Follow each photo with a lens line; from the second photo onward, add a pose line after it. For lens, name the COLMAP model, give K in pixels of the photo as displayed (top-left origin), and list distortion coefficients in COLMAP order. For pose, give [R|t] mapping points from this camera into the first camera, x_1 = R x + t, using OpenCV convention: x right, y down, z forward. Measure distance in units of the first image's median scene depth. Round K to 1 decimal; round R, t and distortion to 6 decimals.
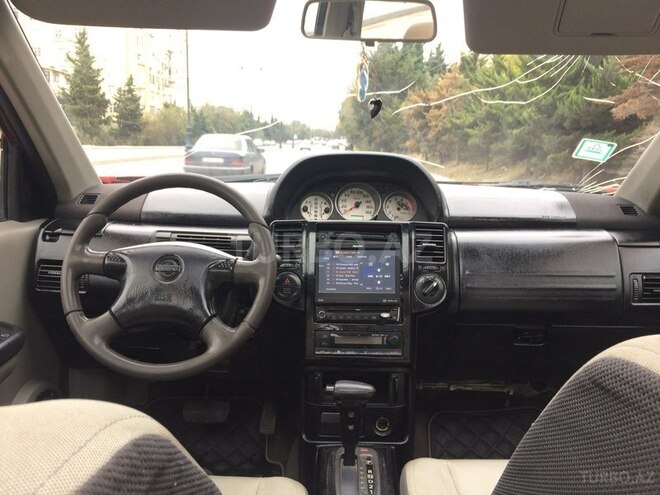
lens RADIAL K [[562.4, 0, 330.4], [0, 562.4, 249.0], [0, 0, 1]] dist [0.044488, -0.013987]
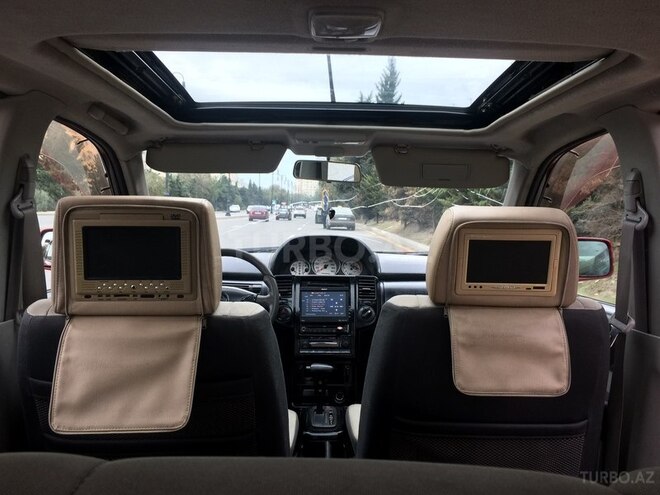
lens RADIAL K [[589.8, 0, 330.5], [0, 589.8, 245.0], [0, 0, 1]] dist [0.010998, -0.001124]
pose [[0.999397, -0.001130, 0.034706, 0.003428], [0.005413, 0.992321, -0.123569, 0.065016], [-0.034300, 0.123682, 0.991729, -0.638218]]
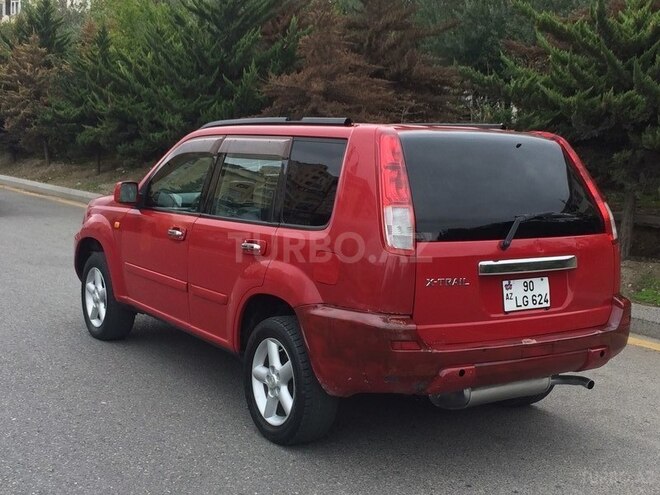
lens RADIAL K [[949.2, 0, 329.3], [0, 949.2, 246.1], [0, 0, 1]] dist [0.098834, 0.000000]
pose [[0.827962, -0.061245, 0.557429, -2.360337], [0.091228, 0.995487, -0.026129, 0.339686], [-0.553313, 0.072487, 0.829813, -3.386082]]
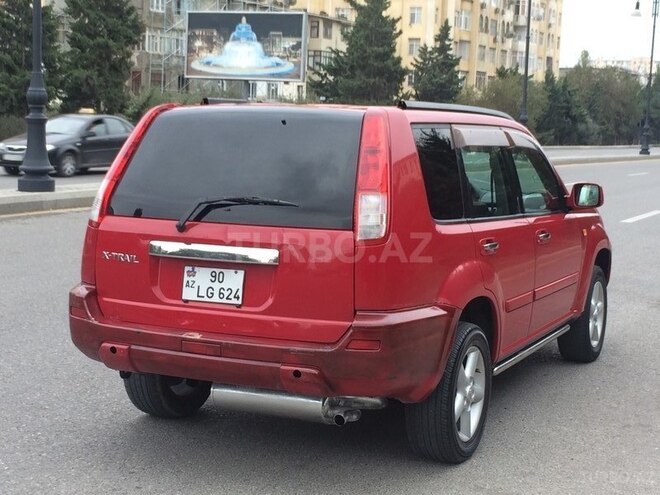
lens RADIAL K [[1128.5, 0, 328.8], [0, 1128.5, 247.6], [0, 0, 1]] dist [0.037038, 0.000000]
pose [[0.908239, 0.043794, -0.416154, 1.737626], [-0.080427, 0.994236, -0.070901, 0.580096], [0.410650, 0.097865, 0.906526, -4.040715]]
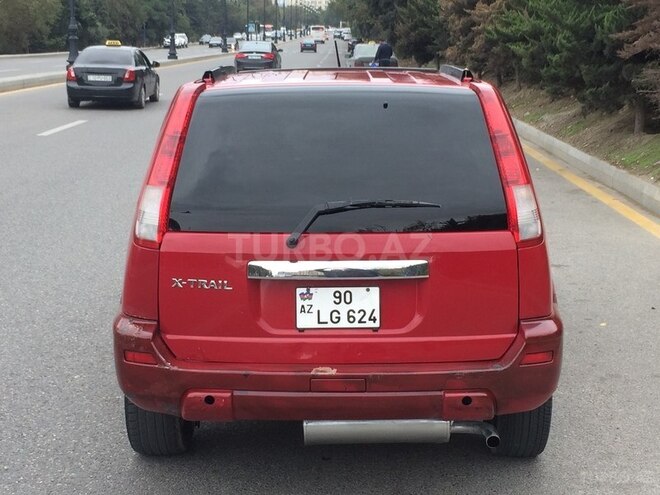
lens RADIAL K [[1124.1, 0, 332.9], [0, 1124.1, 244.1], [0, 0, 1]] dist [0.026757, 0.000000]
pose [[0.999642, -0.025613, 0.007728, -0.040165], [0.025617, 0.999672, -0.000371, 0.317446], [-0.007716, 0.000569, 0.999970, -3.915550]]
